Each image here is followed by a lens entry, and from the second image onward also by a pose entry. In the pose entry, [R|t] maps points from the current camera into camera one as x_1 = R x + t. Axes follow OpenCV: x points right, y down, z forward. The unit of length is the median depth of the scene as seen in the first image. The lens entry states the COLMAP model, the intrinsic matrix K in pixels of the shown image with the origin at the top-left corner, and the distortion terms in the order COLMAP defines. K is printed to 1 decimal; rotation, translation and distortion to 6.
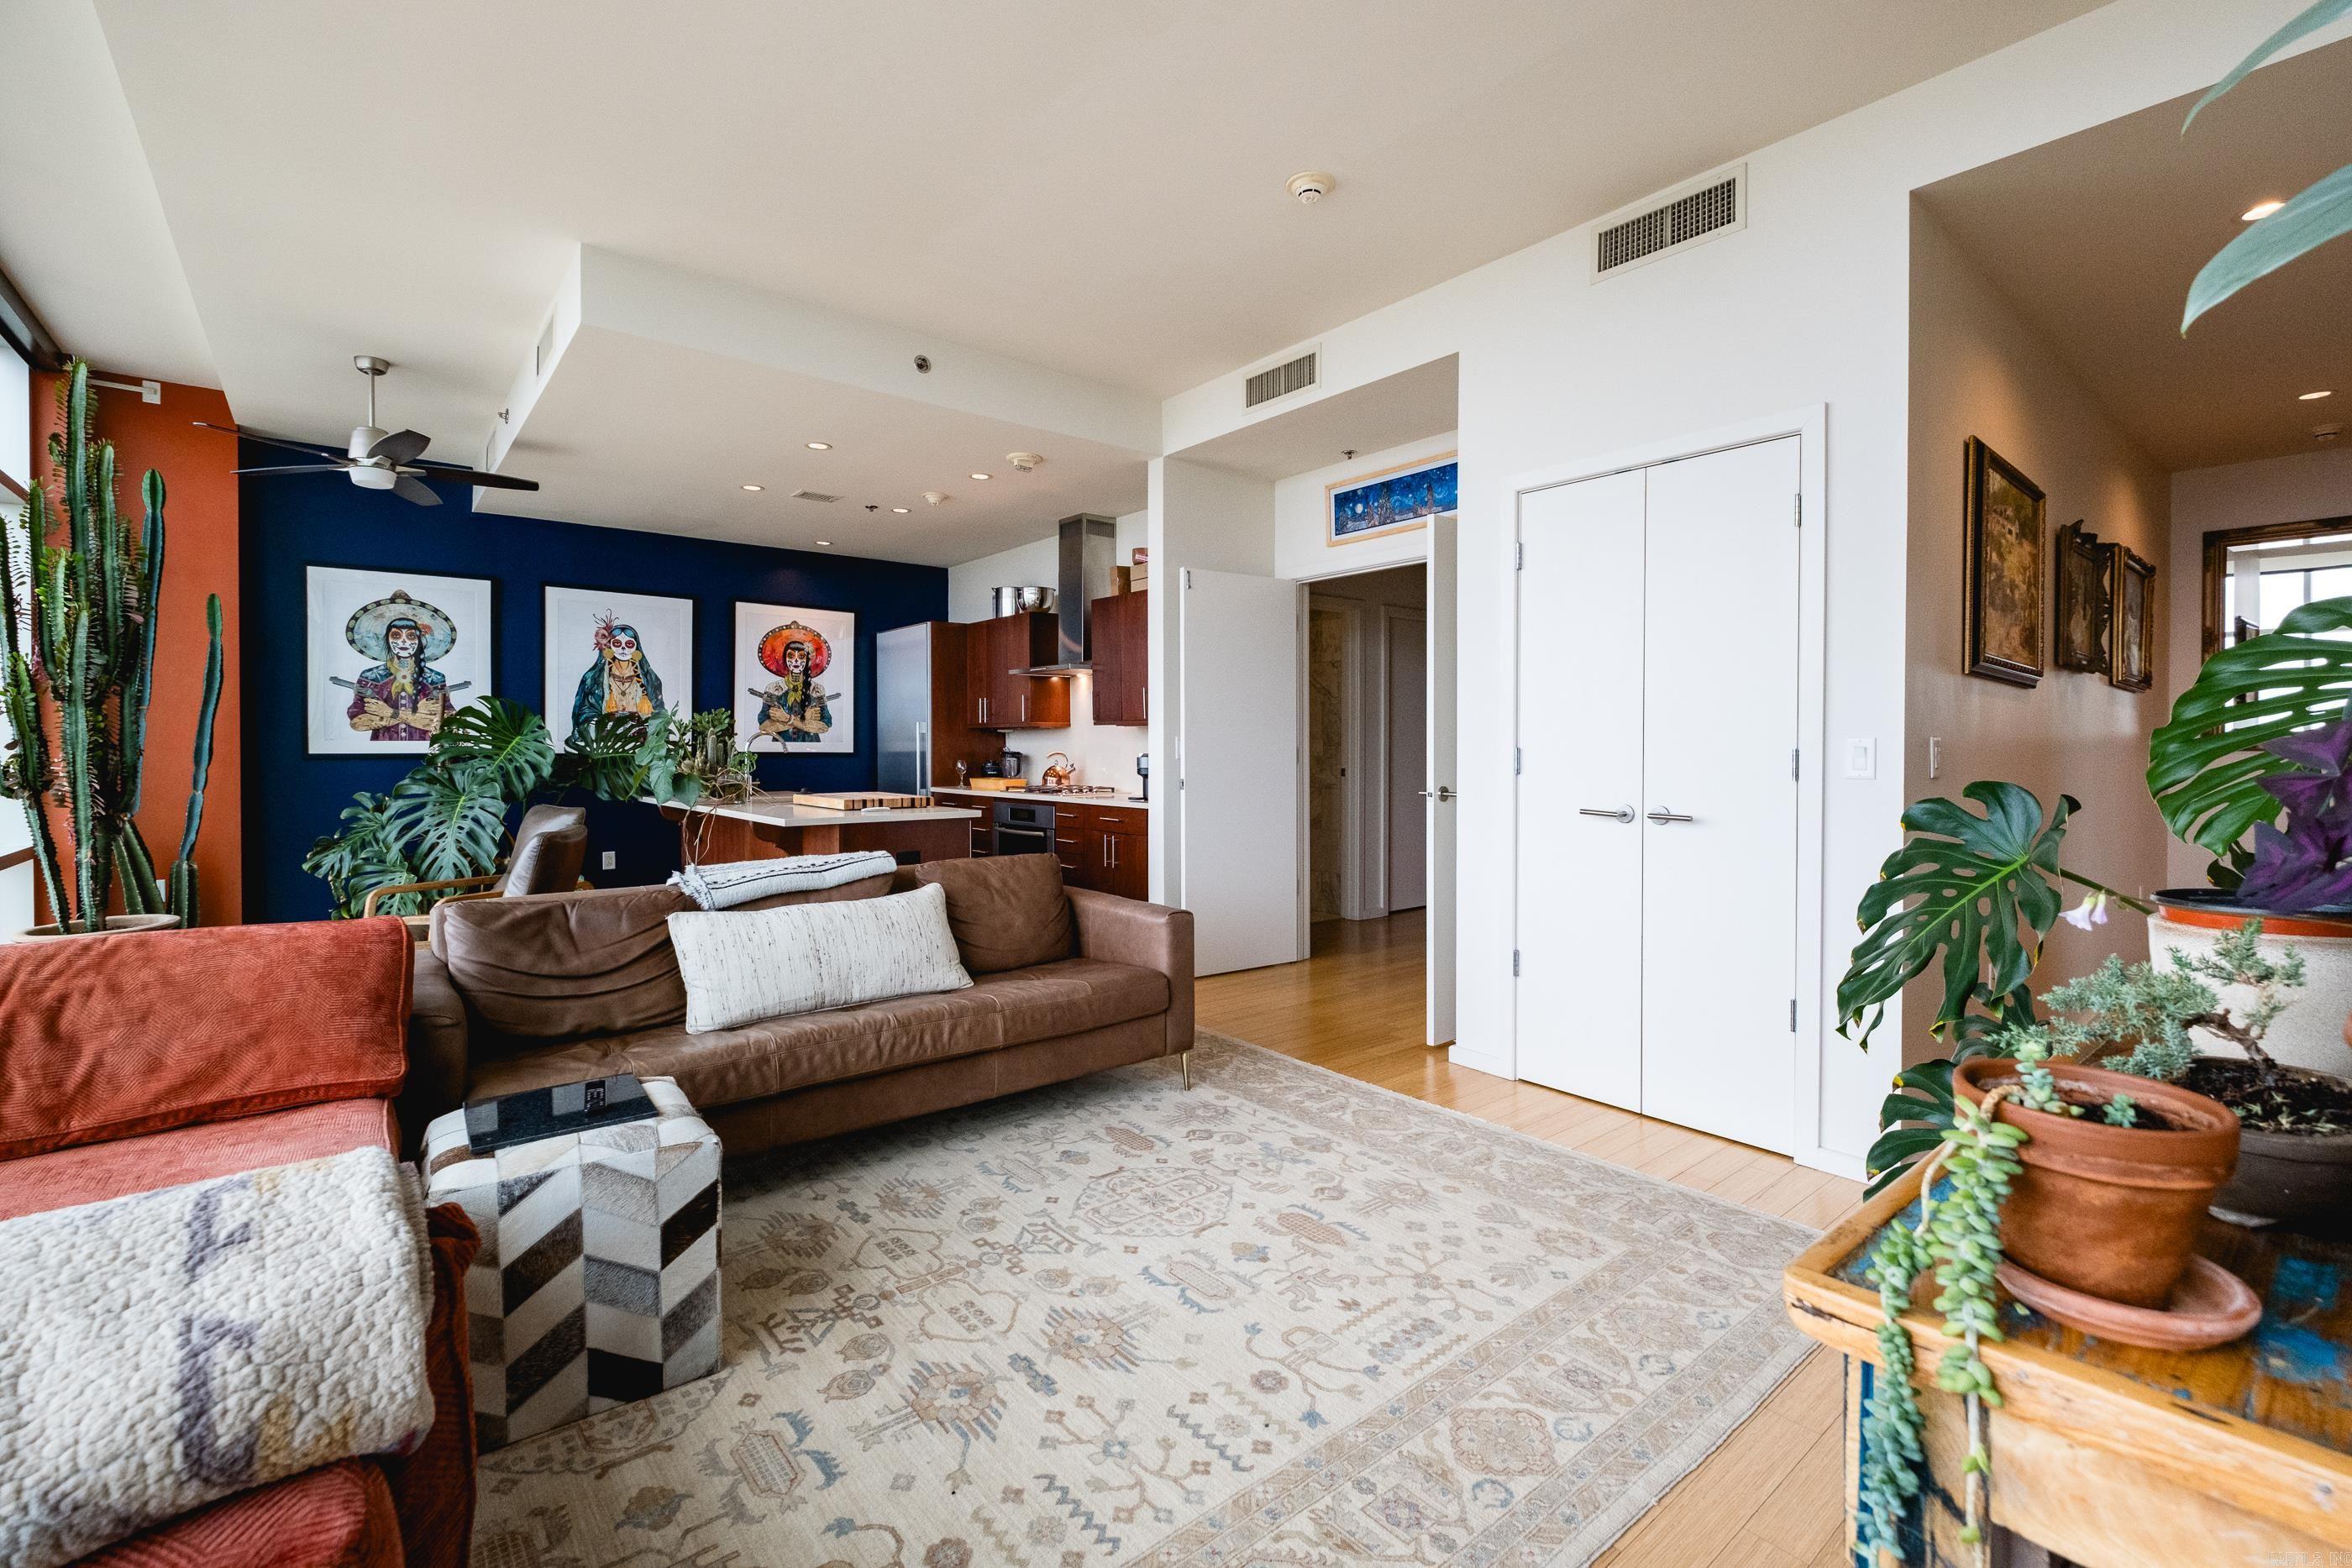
lens RADIAL K [[1018.3, 0, 1177.8], [0, 1018.3, 758.8], [0, 0, 1]] dist [0.004347, -0.003651]
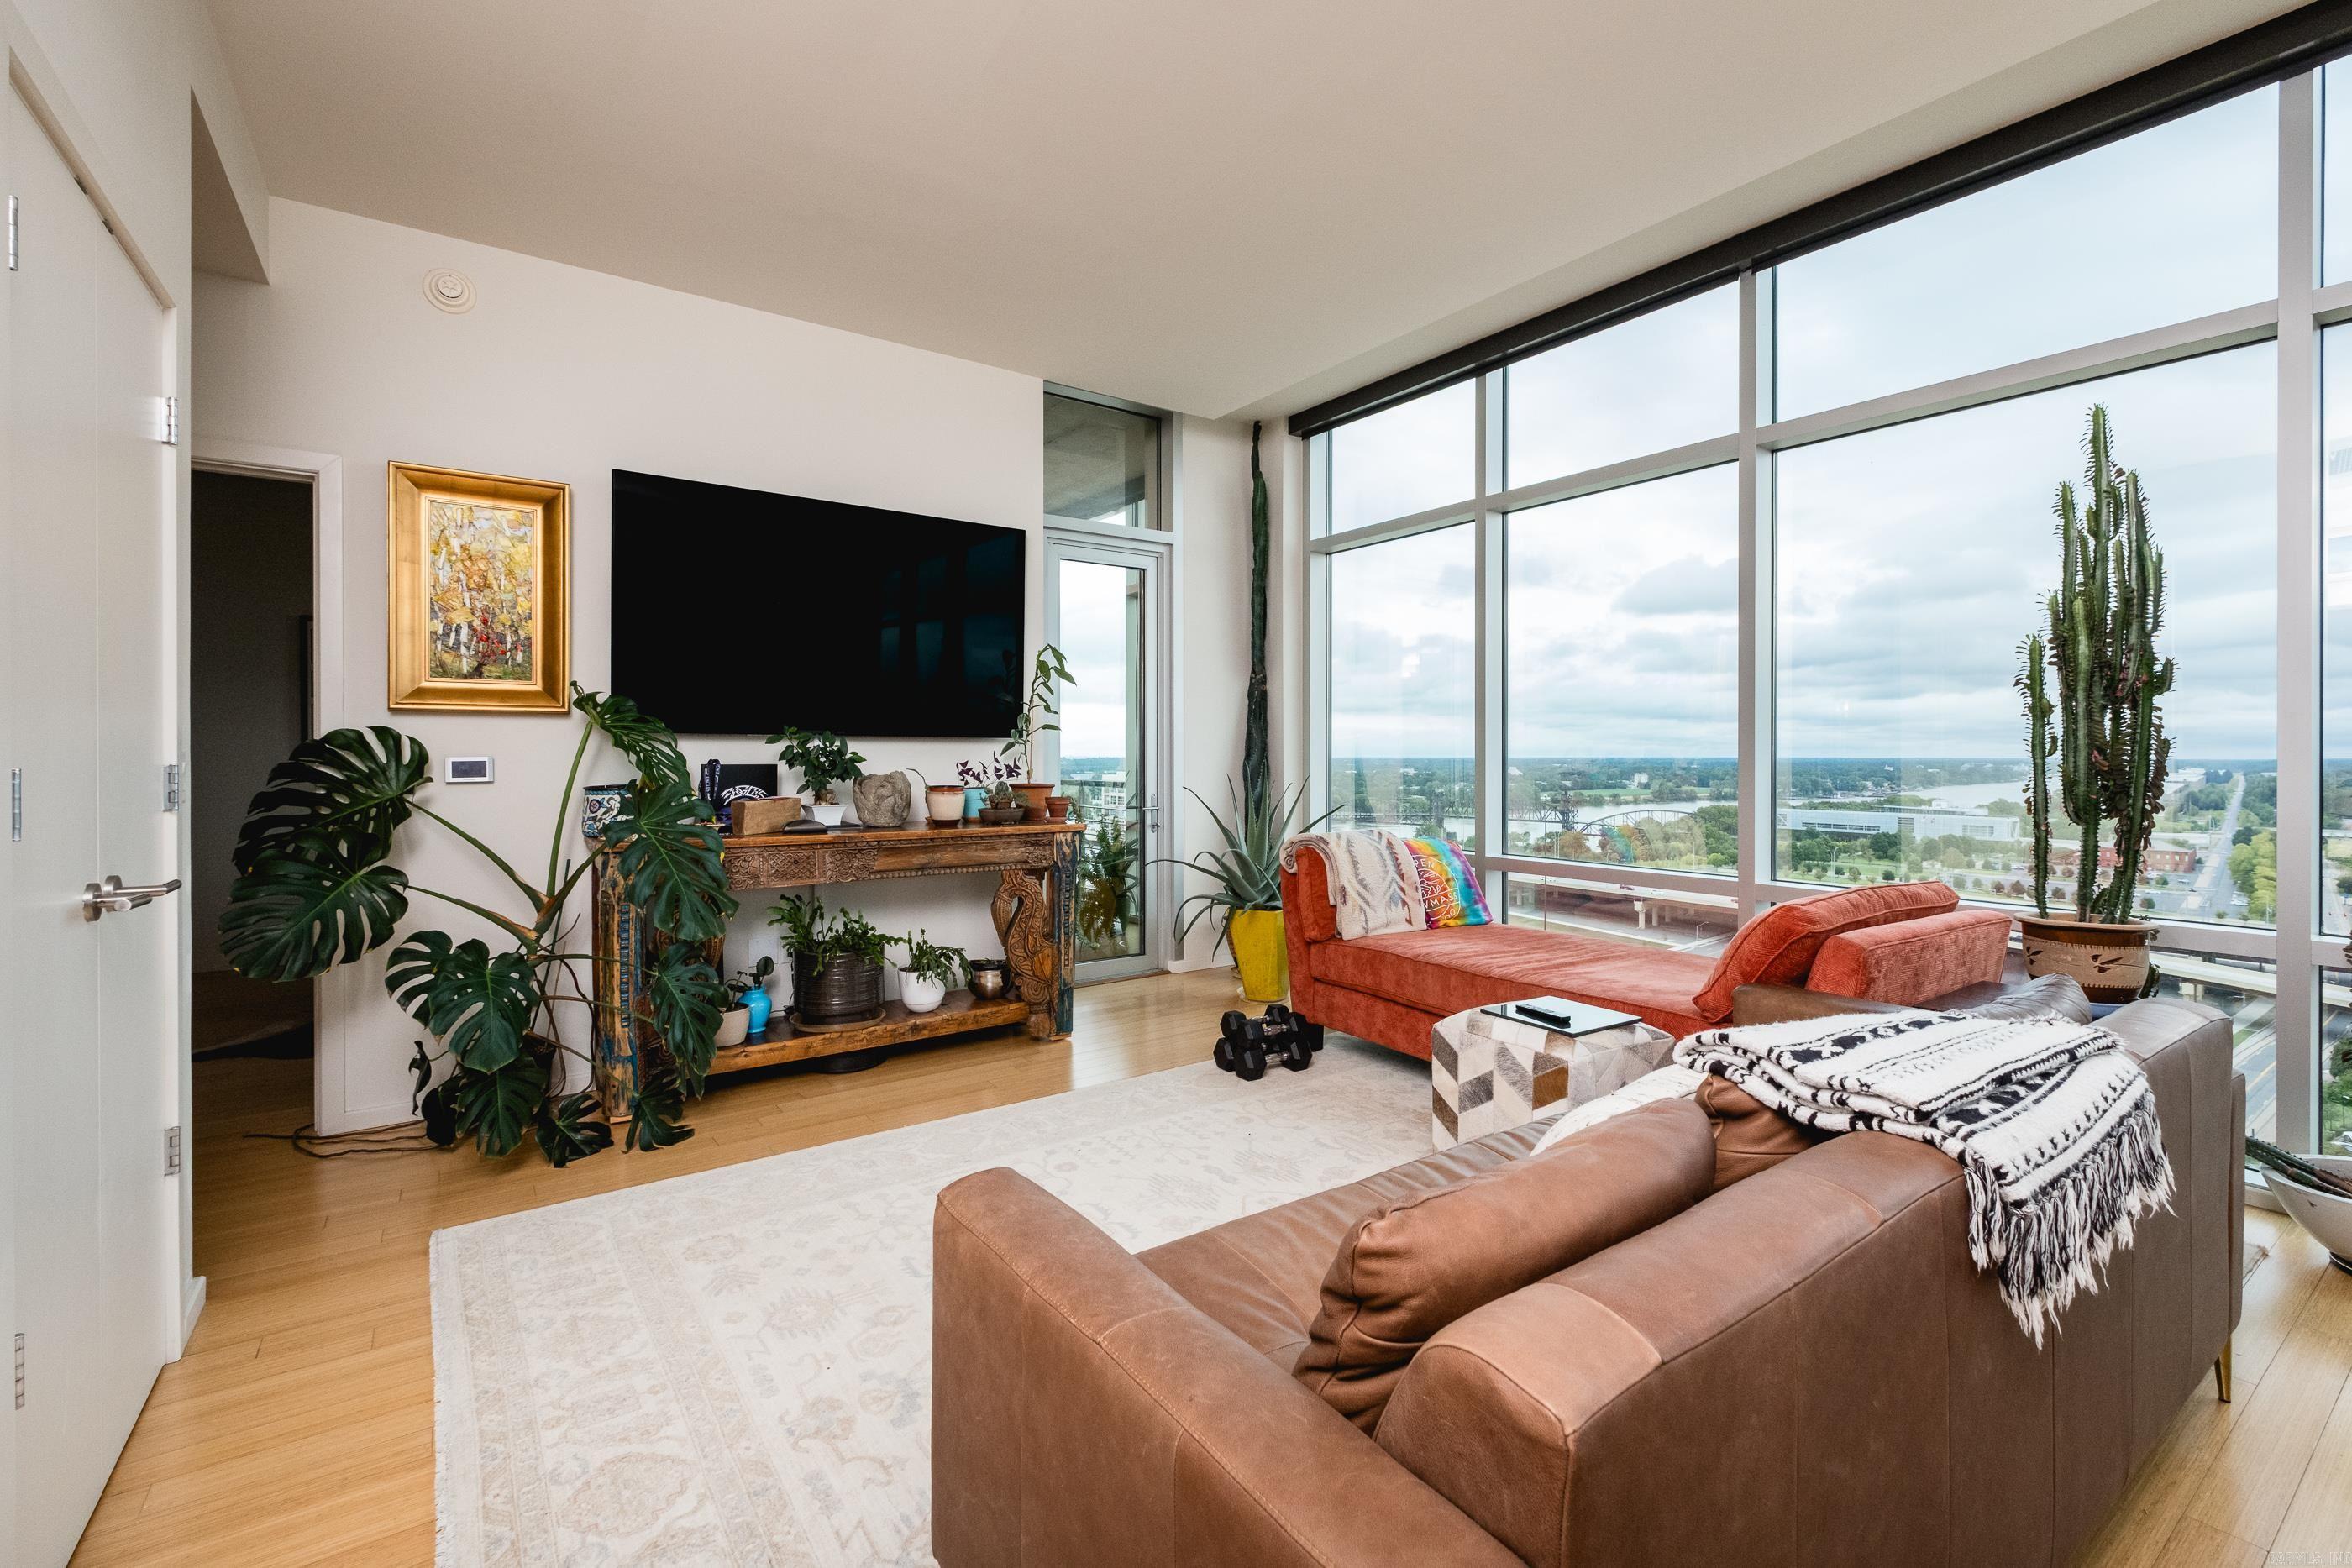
lens RADIAL K [[1018.3, 0, 1183.4], [0, 1018.3, 761.5], [0, 0, 1]] dist [0.004347, -0.003651]
pose [[-0.997642, 0.001578, 0.068614, -0.068757], [0.003048, 0.999768, 0.021317, -0.013001], [-0.068565, 0.021476, -0.997415, 0.889534]]
